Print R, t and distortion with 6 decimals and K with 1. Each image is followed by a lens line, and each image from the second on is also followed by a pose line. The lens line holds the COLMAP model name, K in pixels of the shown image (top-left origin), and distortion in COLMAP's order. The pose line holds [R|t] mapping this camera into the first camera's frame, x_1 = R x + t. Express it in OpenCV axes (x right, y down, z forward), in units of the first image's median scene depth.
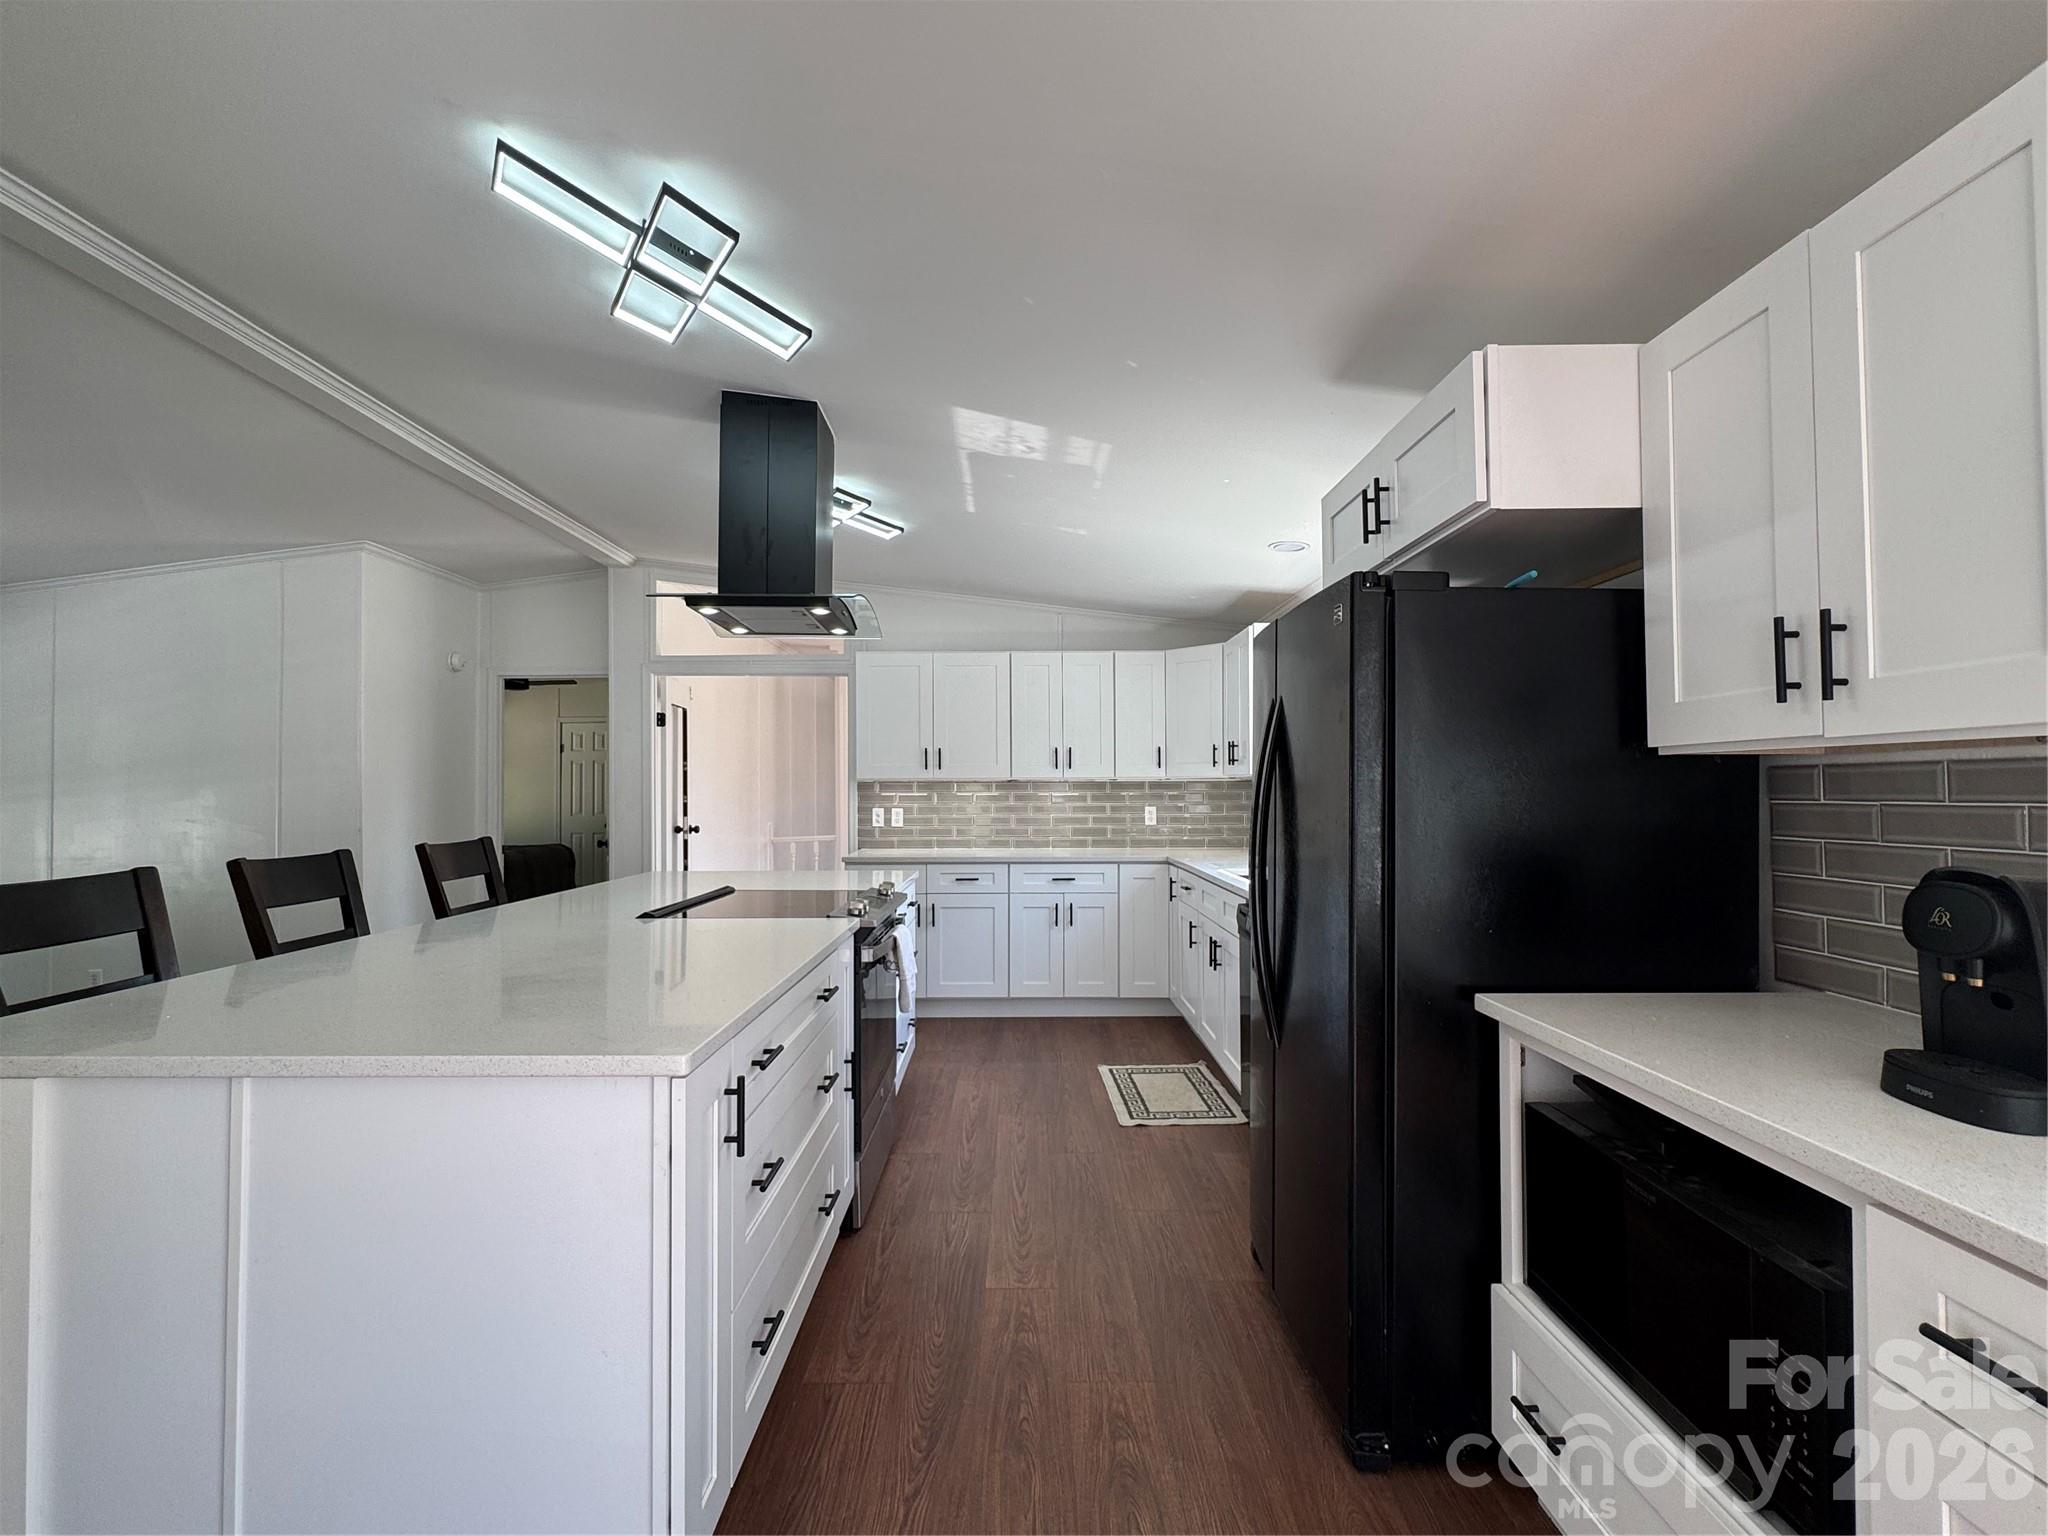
lens RADIAL K [[940.6, 0, 1024.0], [0, 940.6, 768.0], [0, 0, 1]] dist [-0.000736, -0.000180]
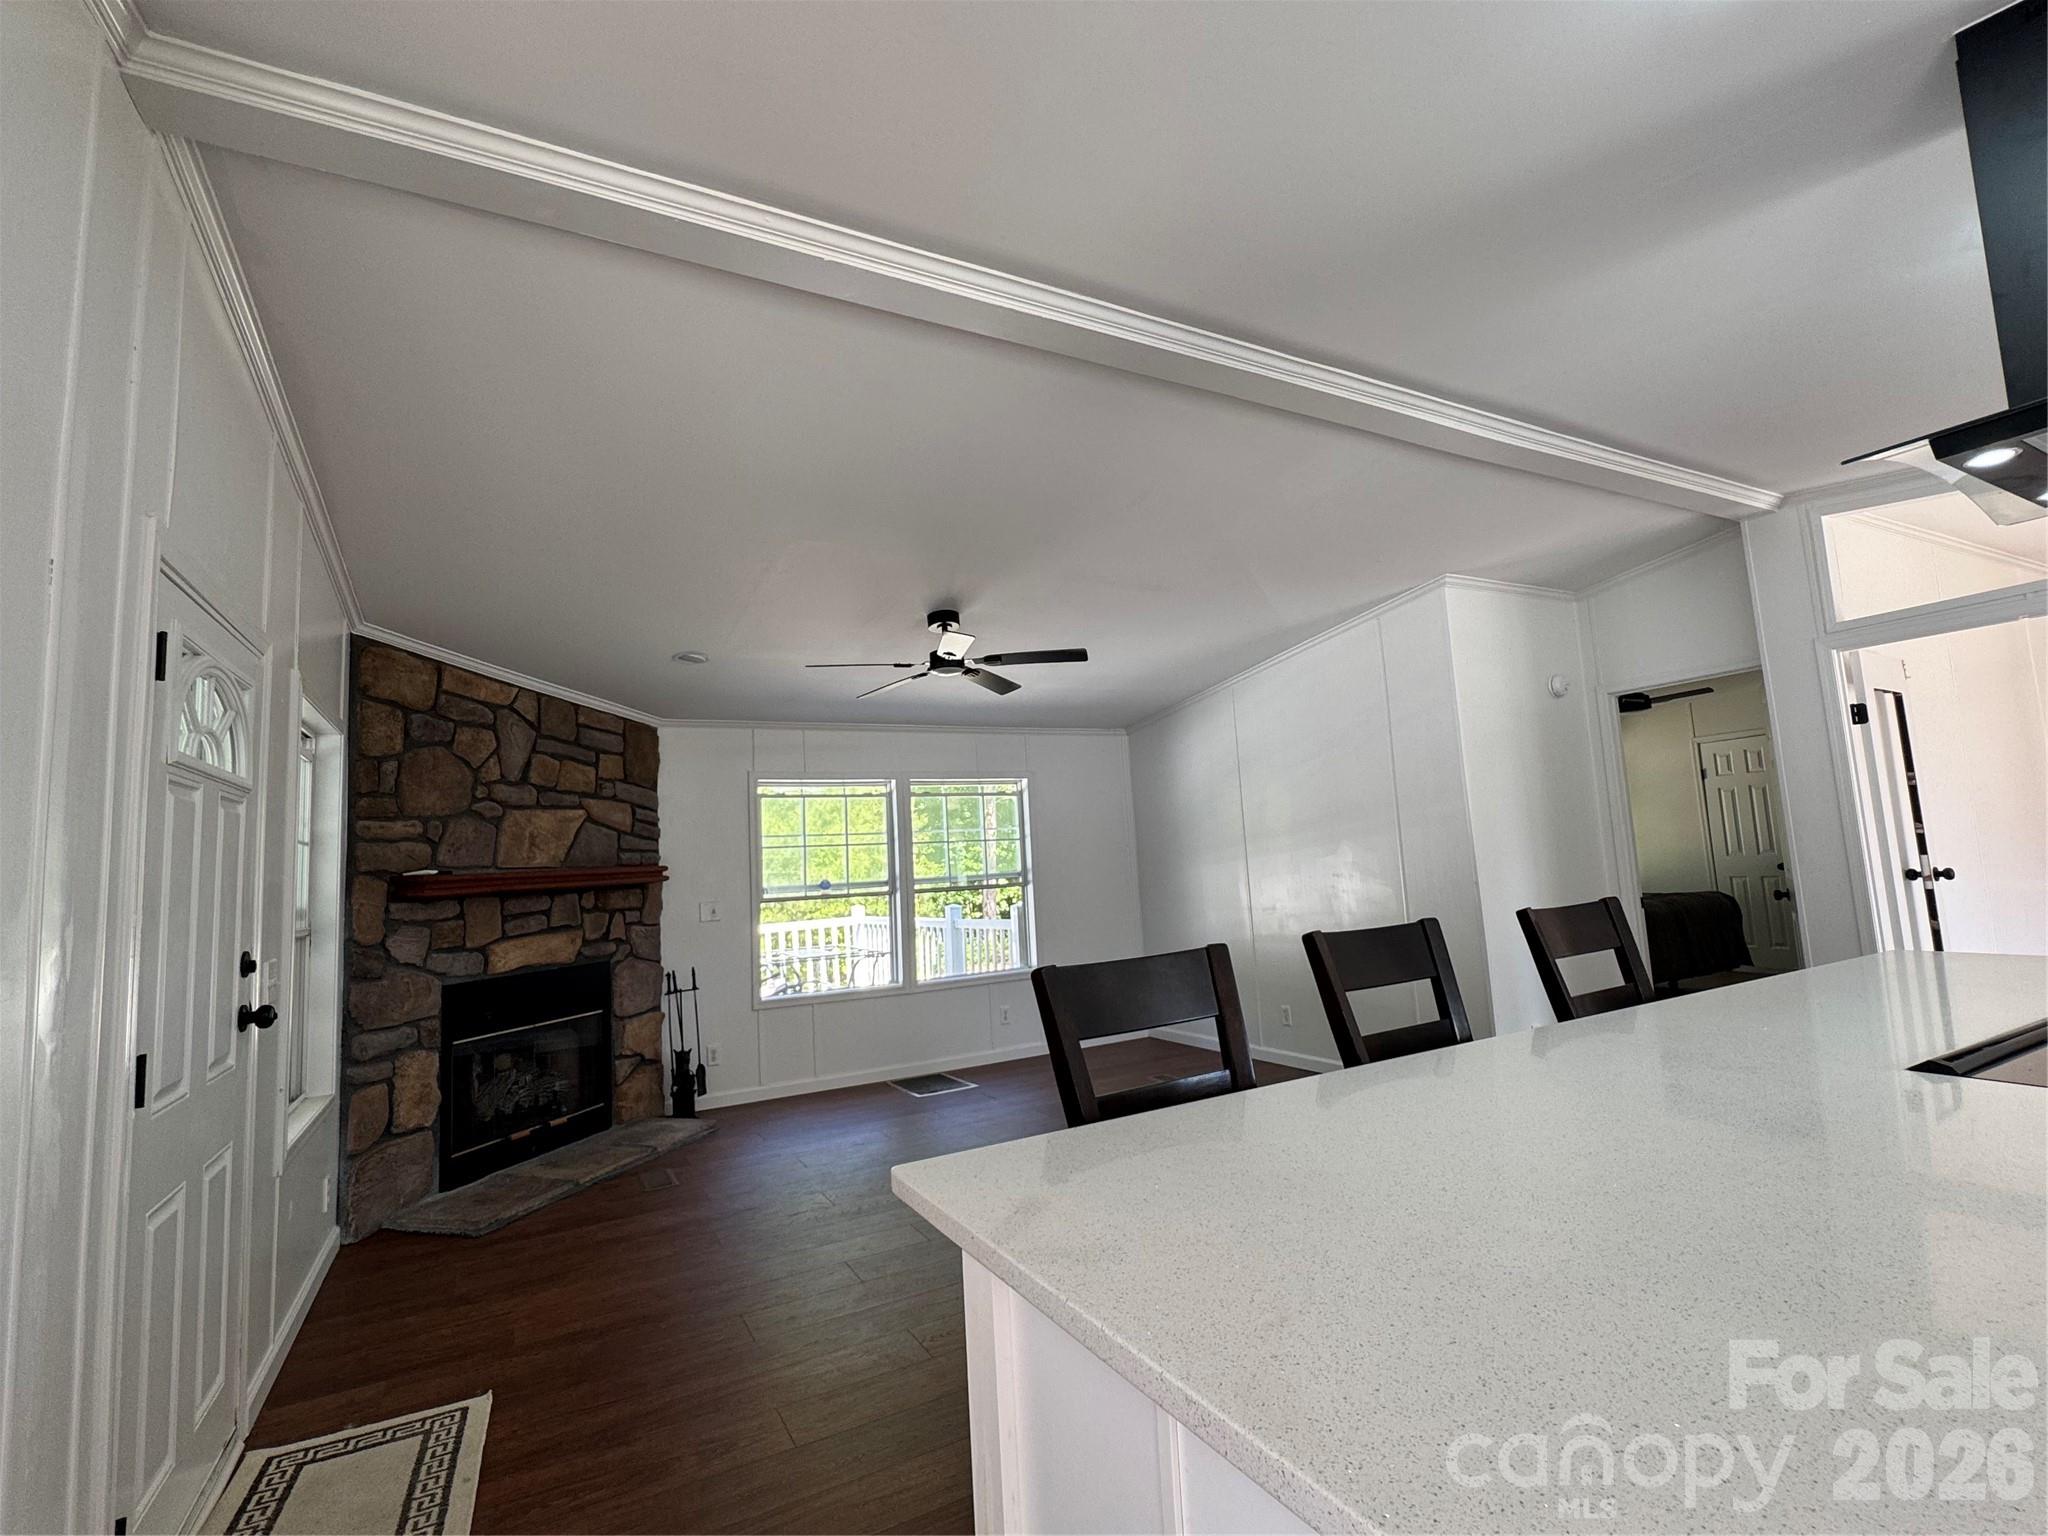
lens RADIAL K [[954.1, 0, 1024.0], [0, 954.1, 768.0], [0, 0, 1]] dist [0.000352, -0.000205]
pose [[0.471114, -0.112333, -0.874890, -0.086426], [0.075702, 0.993347, -0.086779, 0.002080], [0.878818, -0.025348, 0.476484, 0.169919]]
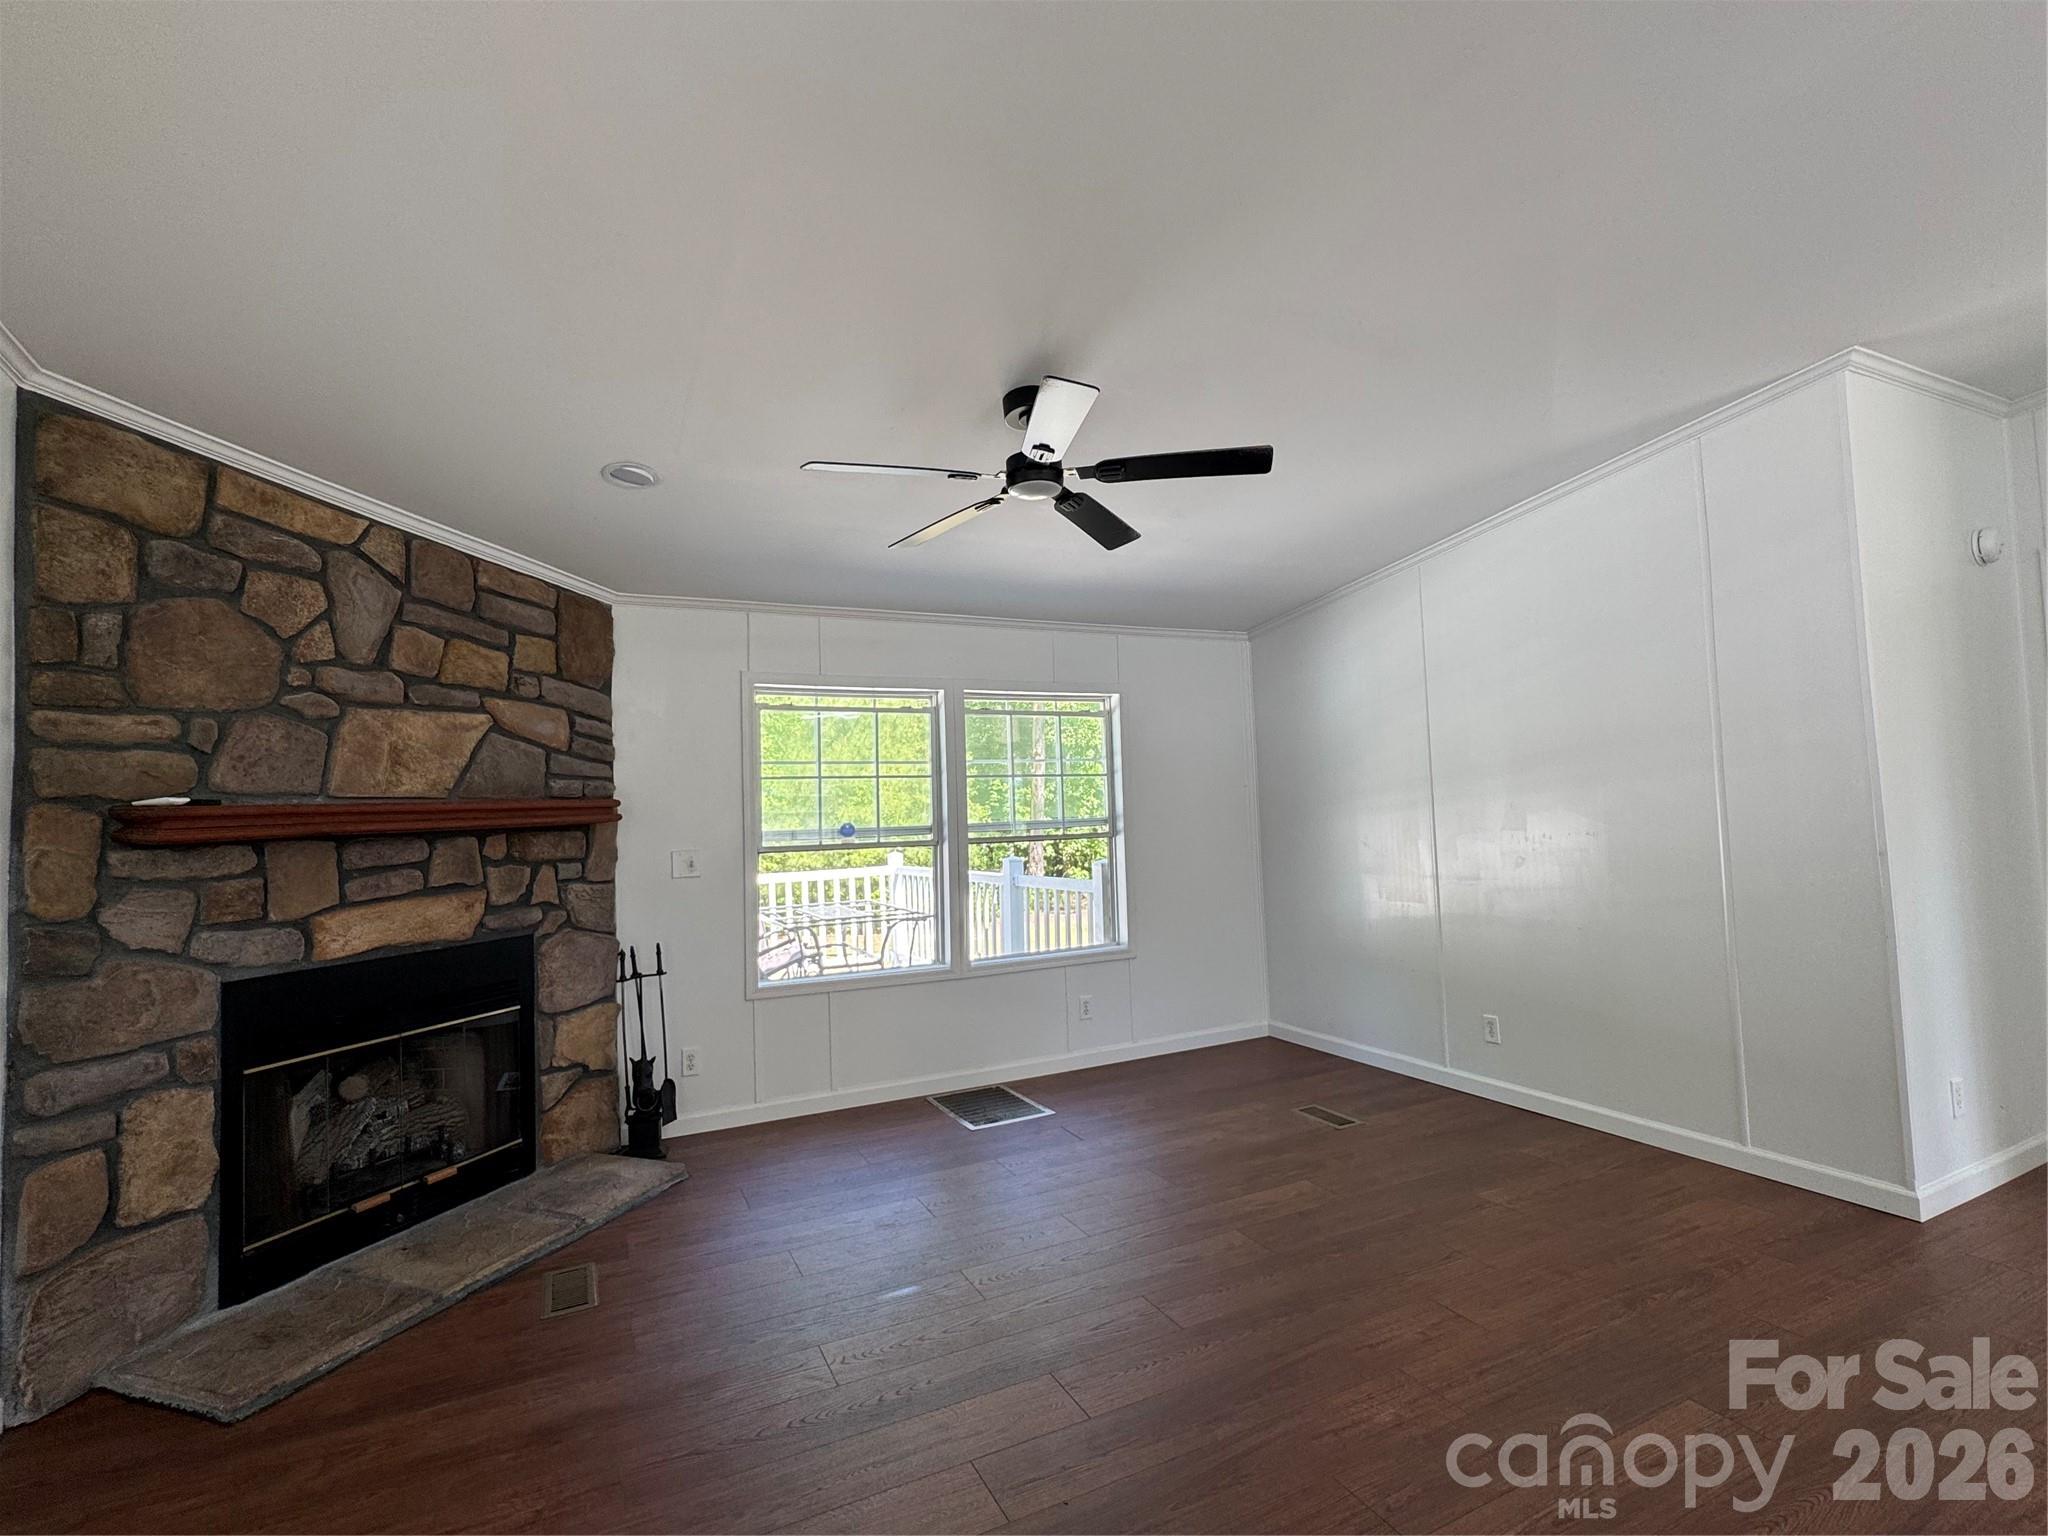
lens RADIAL K [[940.6, 0, 1024.0], [0, 940.6, 768.0], [0, 0, 1]] dist [-0.000736, -0.000180]
pose [[0.434891, -0.052425, -0.898956, -0.423782], [0.055585, 0.997963, -0.031309, 0.003904], [0.898766, -0.036352, 0.436919, 0.290232]]
